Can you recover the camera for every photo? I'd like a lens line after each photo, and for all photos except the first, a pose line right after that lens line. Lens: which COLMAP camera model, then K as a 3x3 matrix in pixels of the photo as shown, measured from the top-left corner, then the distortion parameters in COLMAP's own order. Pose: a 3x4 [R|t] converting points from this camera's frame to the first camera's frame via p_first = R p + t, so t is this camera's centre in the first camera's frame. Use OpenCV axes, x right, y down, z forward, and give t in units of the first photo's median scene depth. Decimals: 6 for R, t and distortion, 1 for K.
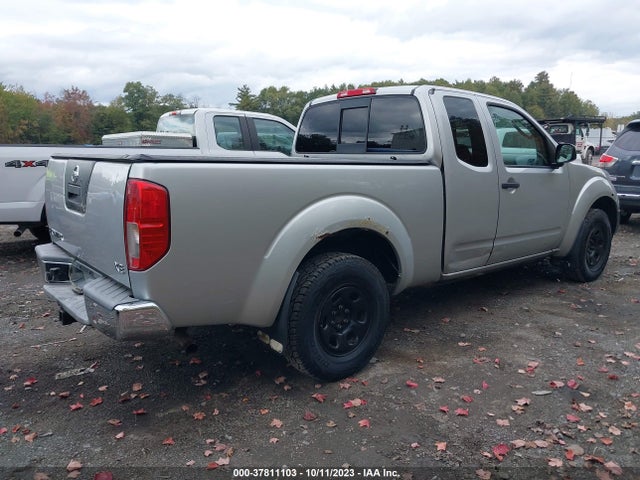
lens RADIAL K [[512.3, 0, 339.0], [0, 512.3, 236.5], [0, 0, 1]] dist [0.005689, 0.000648]
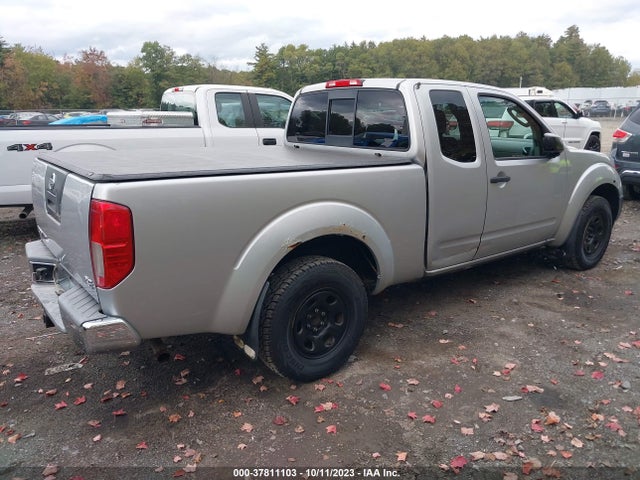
lens RADIAL K [[512.3, 0, 339.0], [0, 512.3, 236.5], [0, 0, 1]] dist [0.005689, 0.000648]
pose [[0.999175, 0.006387, -0.040104, 0.085906], [-0.003269, 0.996999, 0.077349, -0.085449], [0.040478, -0.077155, 0.996197, 0.001902]]
